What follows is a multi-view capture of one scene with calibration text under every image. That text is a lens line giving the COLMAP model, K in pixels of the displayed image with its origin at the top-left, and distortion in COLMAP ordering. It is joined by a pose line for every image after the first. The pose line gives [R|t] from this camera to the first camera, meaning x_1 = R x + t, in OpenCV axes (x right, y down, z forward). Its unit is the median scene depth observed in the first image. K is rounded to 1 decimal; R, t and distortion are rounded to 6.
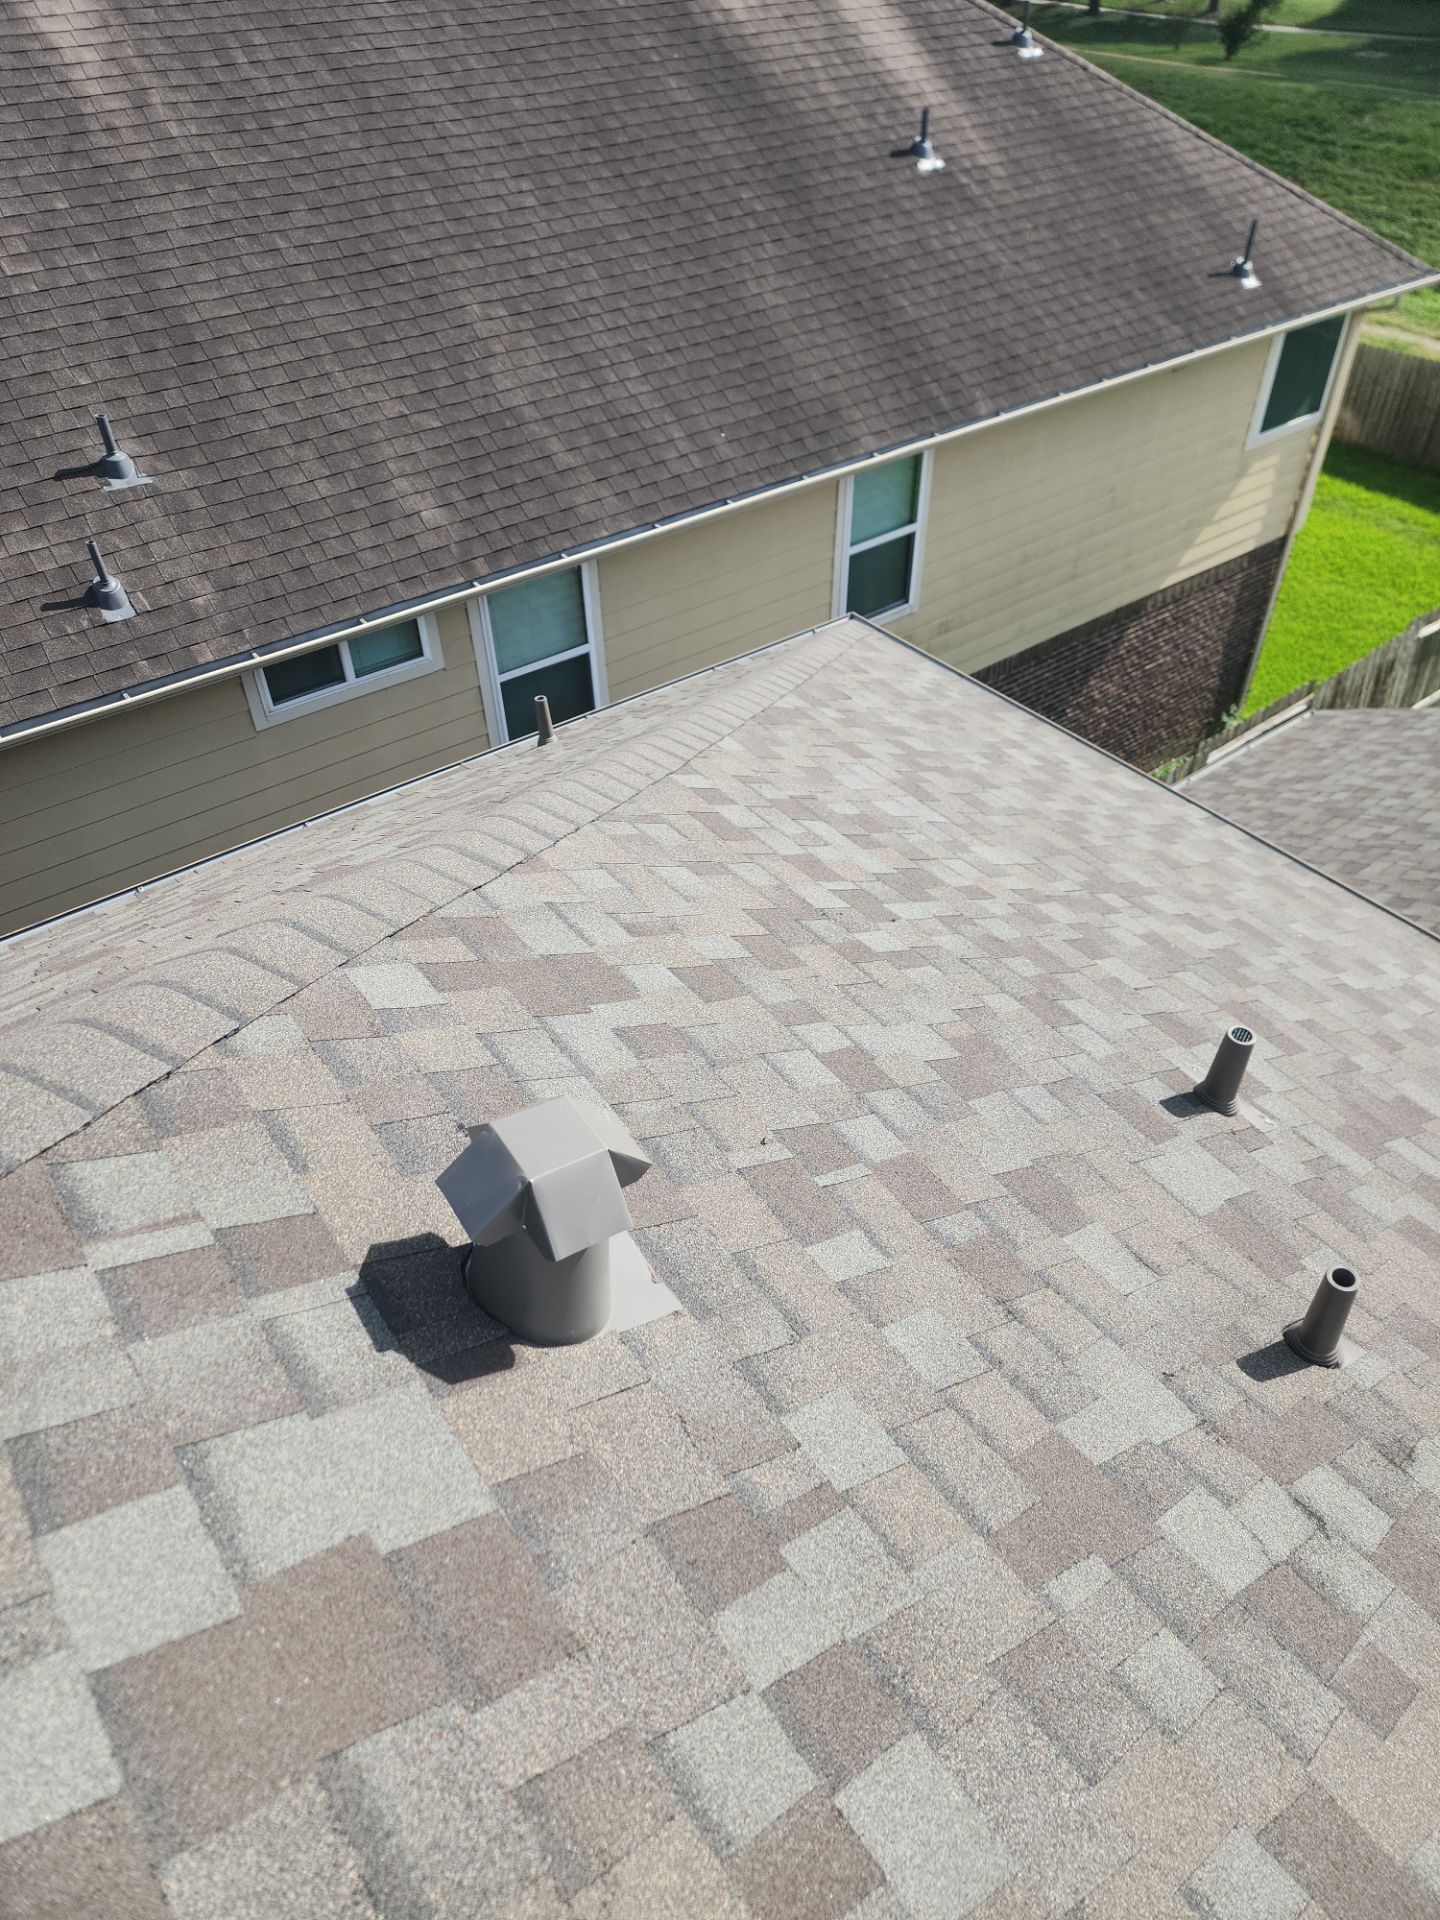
lens RADIAL K [[1244.8, 0, 735.2], [0, 1244.8, 969.3], [0, 0, 1]] dist [0.036103, -0.039611]
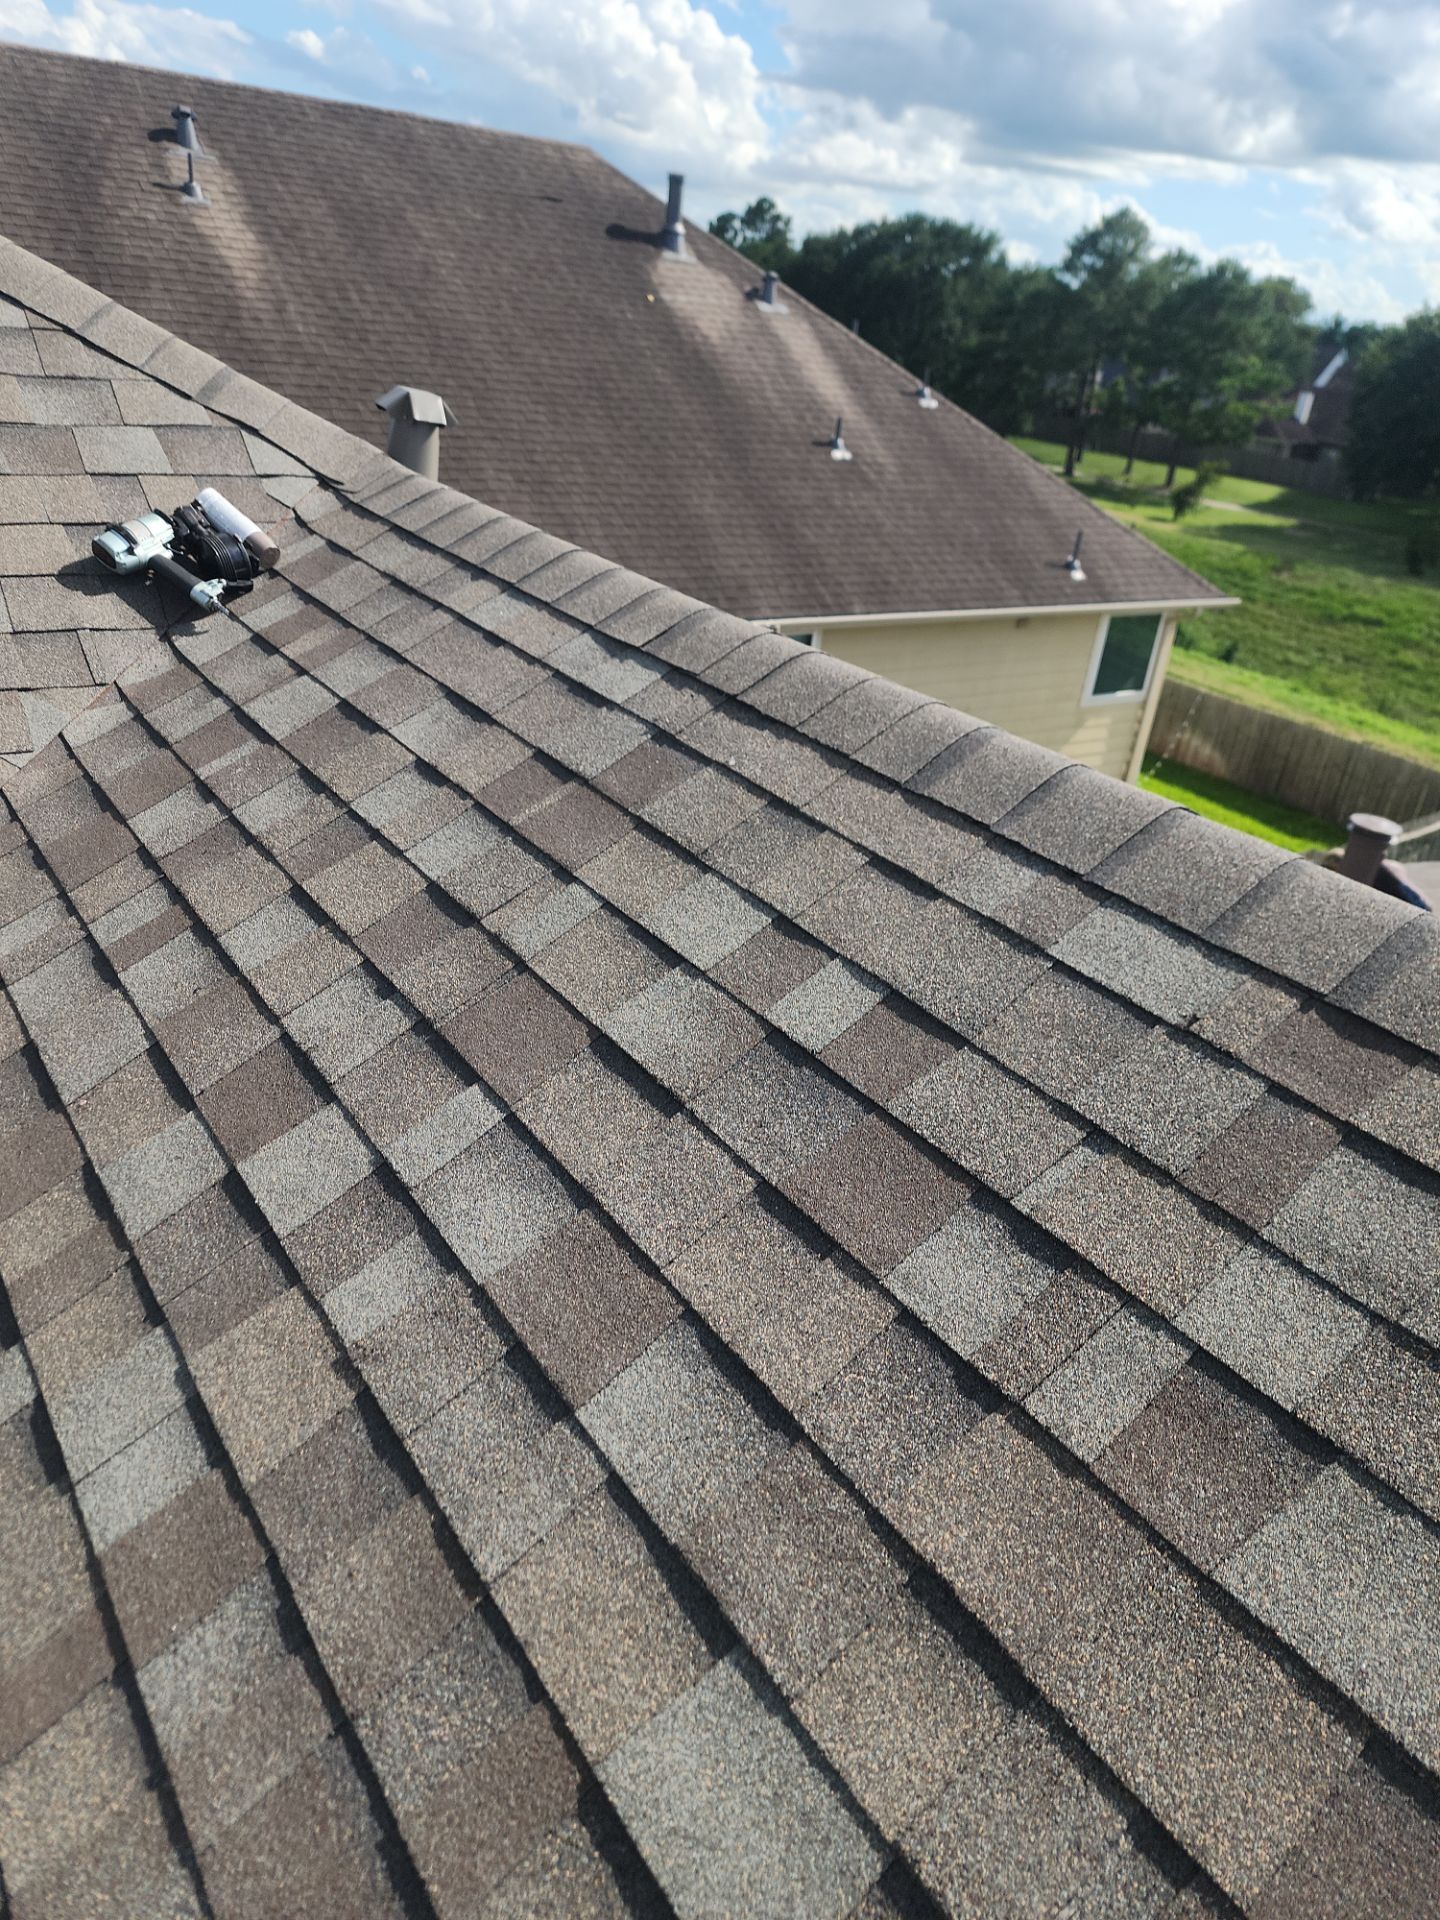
lens RADIAL K [[1231.7, 0, 742.6], [0, 1231.7, 1016.0], [0, 0, 1]] dist [0.012863, -0.013466]
pose [[0.992468, 0.119519, 0.026866, 0.126979], [-0.110837, 0.969506, -0.218571, 0.391337], [-0.052170, 0.213948, 0.975451, -0.272551]]
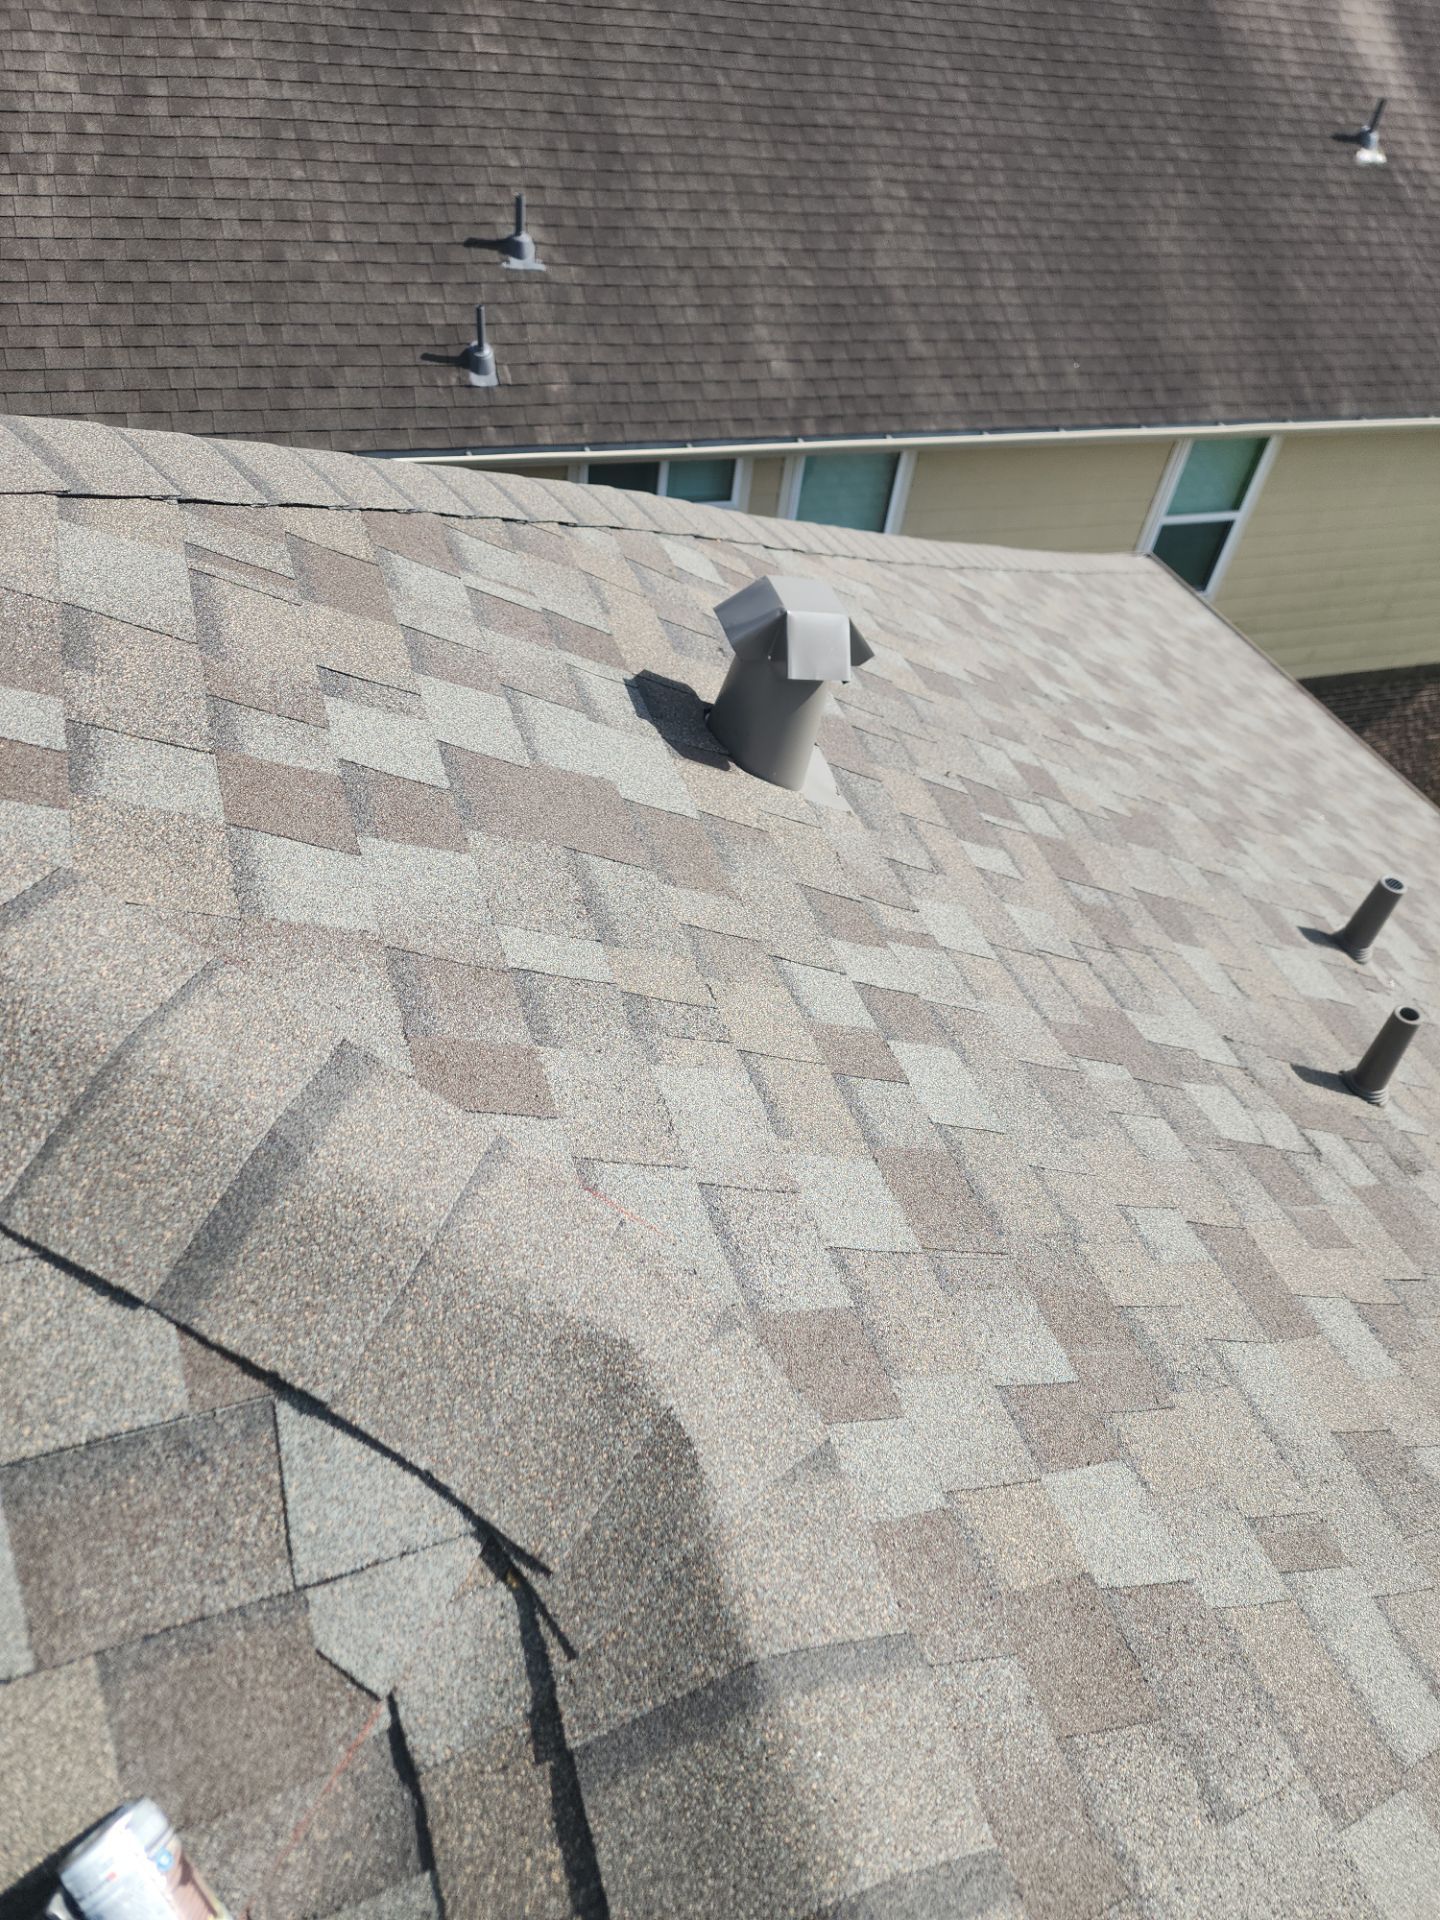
lens RADIAL K [[1244.8, 0, 733.6], [0, 1244.8, 994.5], [0, 0, 1]] dist [0.036103, -0.039611]
pose [[0.944919, 0.301779, -0.126715, 0.012391], [-0.296284, 0.953173, 0.060637, 0.092669], [0.139081, -0.019754, 0.990084, -0.056253]]
